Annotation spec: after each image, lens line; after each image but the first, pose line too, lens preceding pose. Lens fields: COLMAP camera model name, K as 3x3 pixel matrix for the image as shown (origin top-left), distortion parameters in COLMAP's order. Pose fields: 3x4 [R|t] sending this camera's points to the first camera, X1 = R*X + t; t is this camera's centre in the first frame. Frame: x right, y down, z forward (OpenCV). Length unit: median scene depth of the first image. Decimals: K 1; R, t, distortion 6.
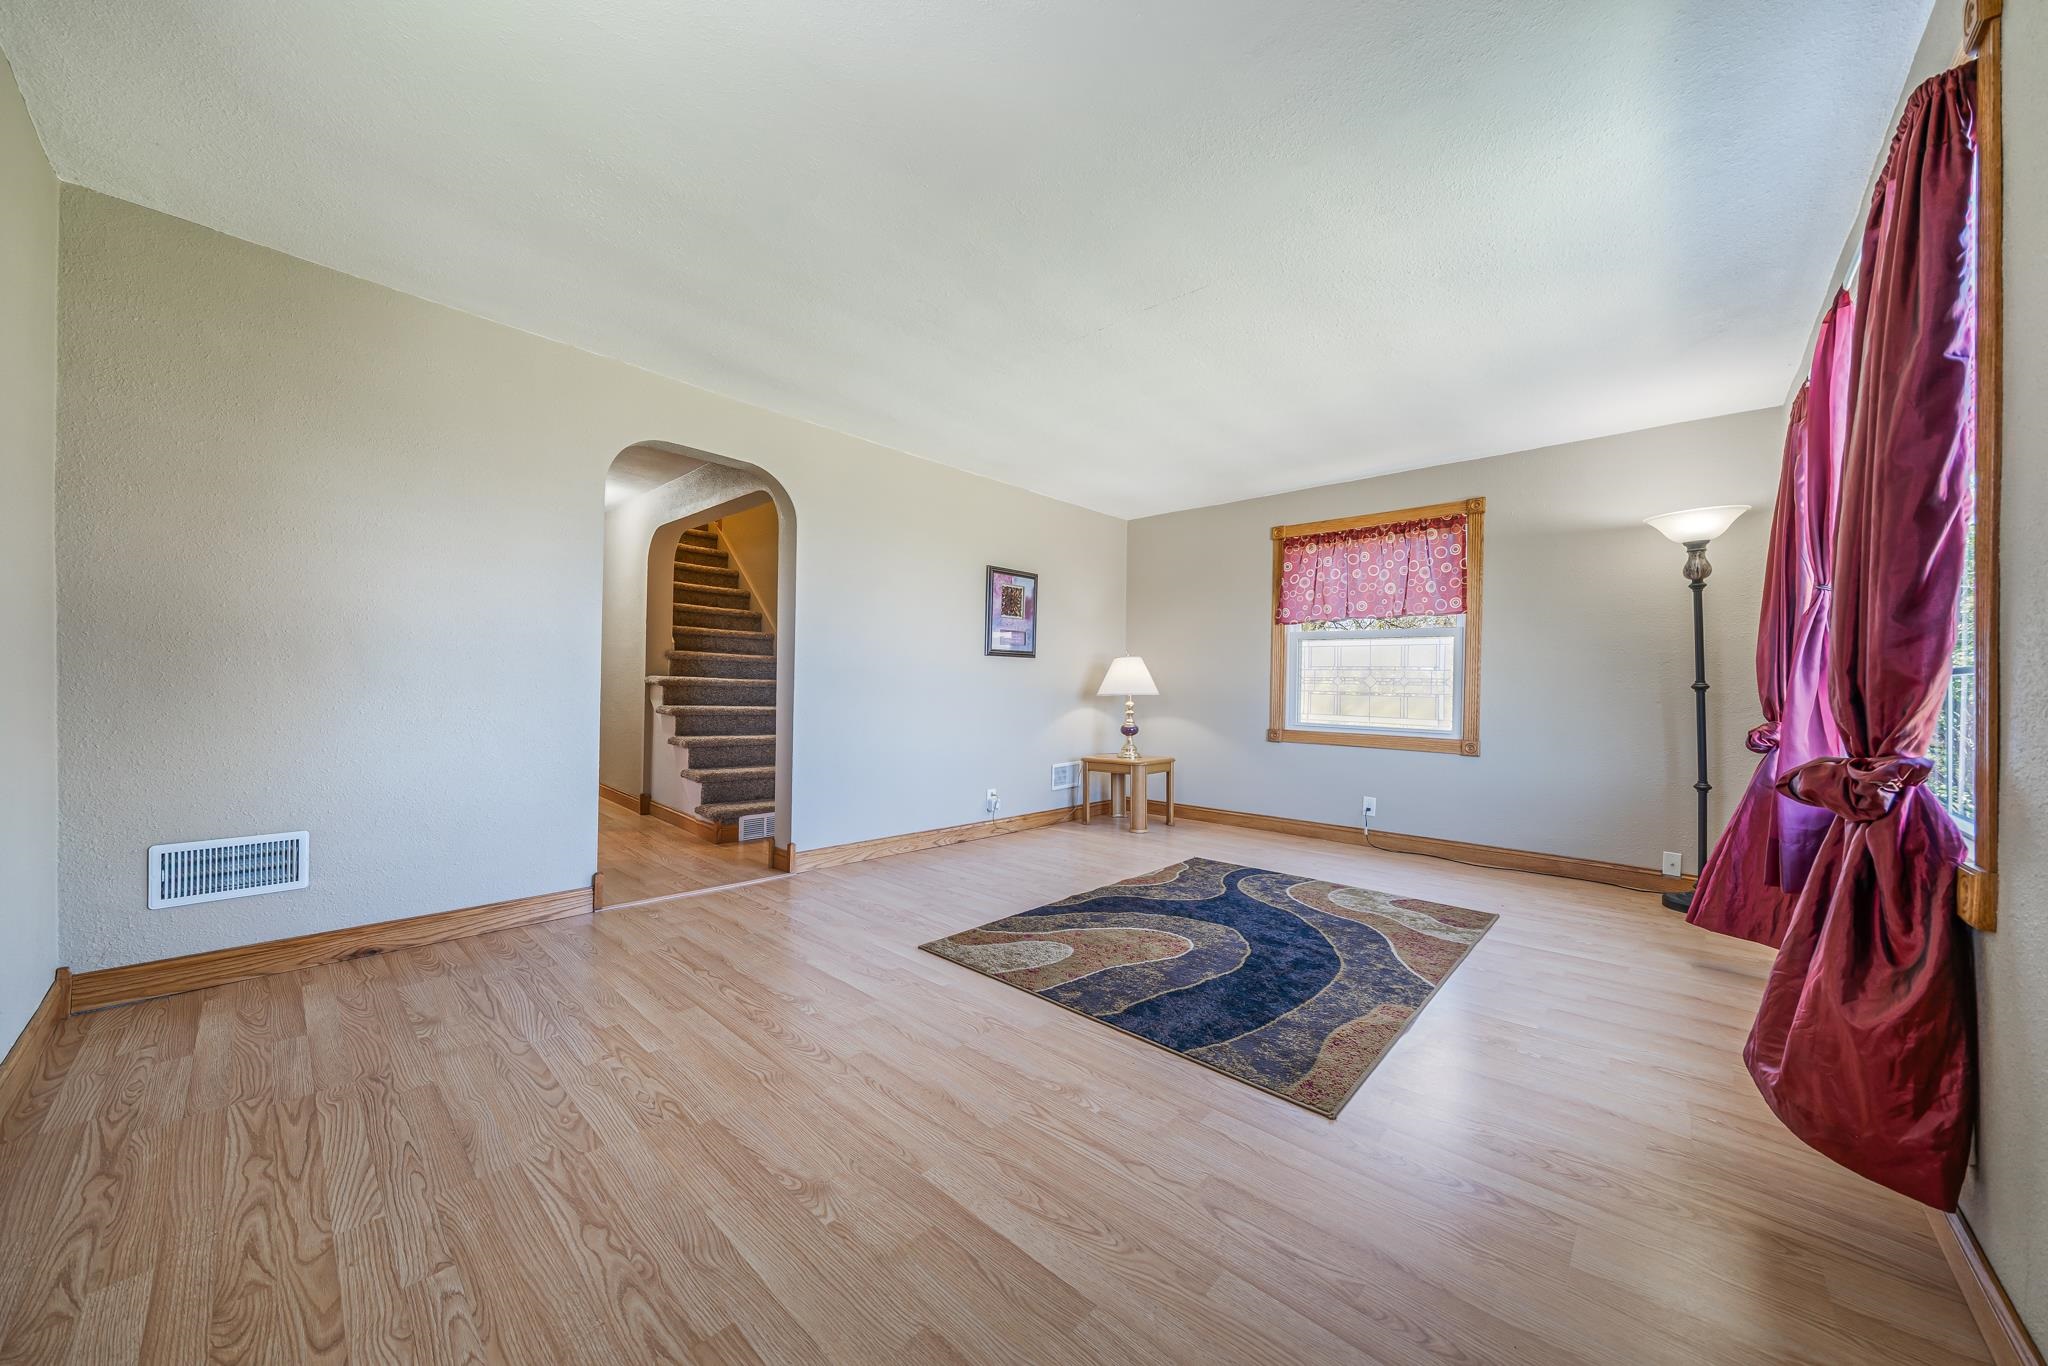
lens RADIAL K [[717.2, 0, 1016.1], [0, 717.2, 686.2], [0, 0, 1]] dist [-0.013064, 0.000701]
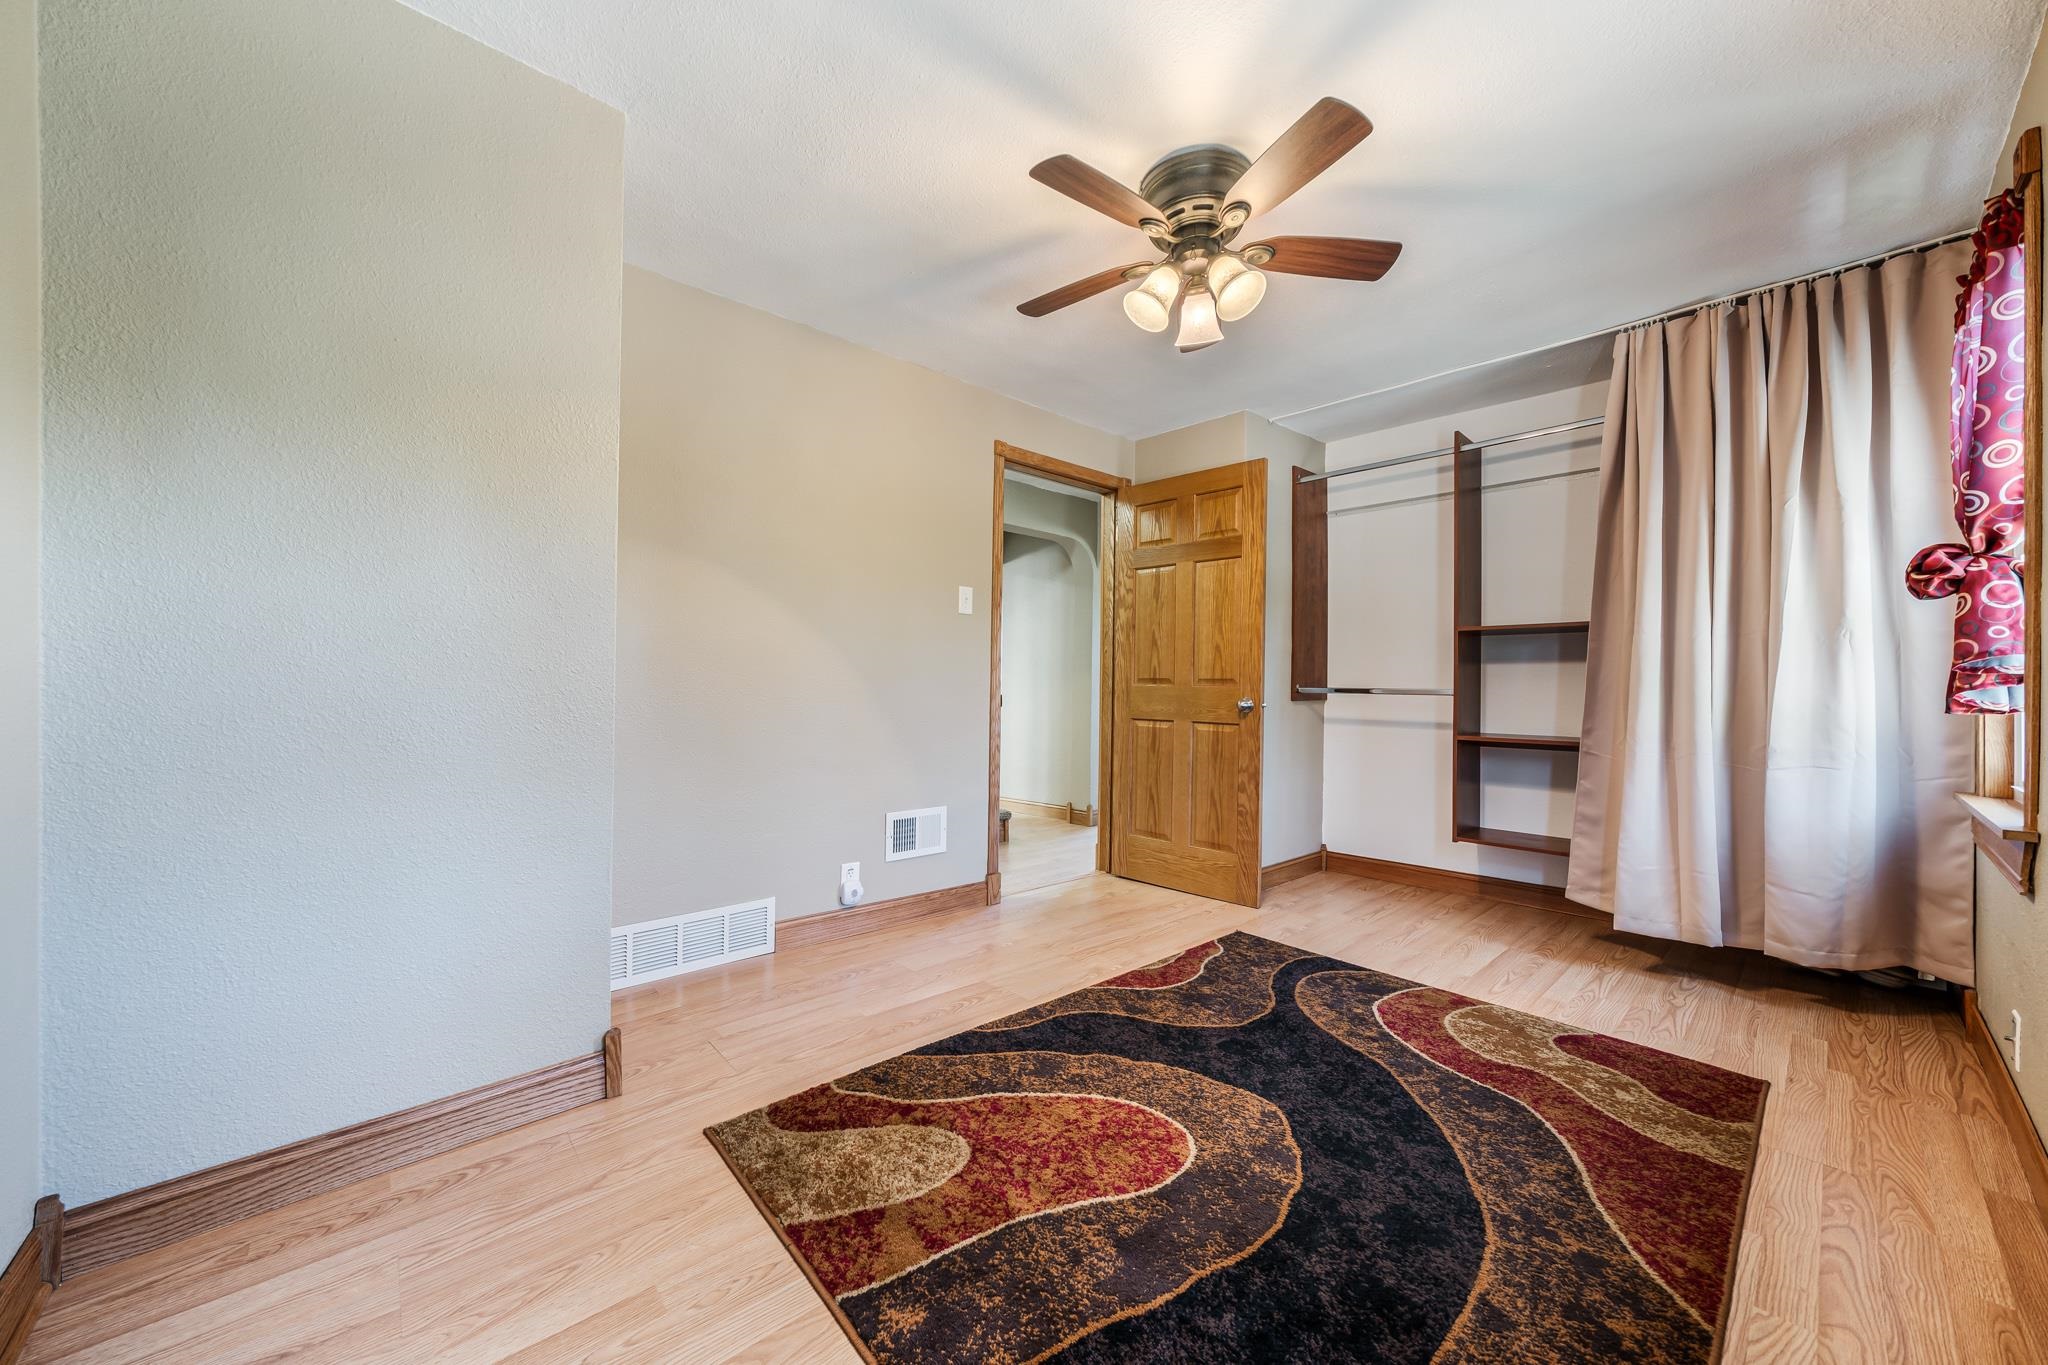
lens RADIAL K [[717.2, 0, 1017.3], [0, 717.2, 682.5], [0, 0, 1]] dist [-0.013064, 0.000701]
pose [[0.994738, -0.006460, -0.102247, 0.149487], [0.004828, 0.999857, -0.016198, 0.010875], [0.102337, 0.015619, 0.994627, 0.385263]]
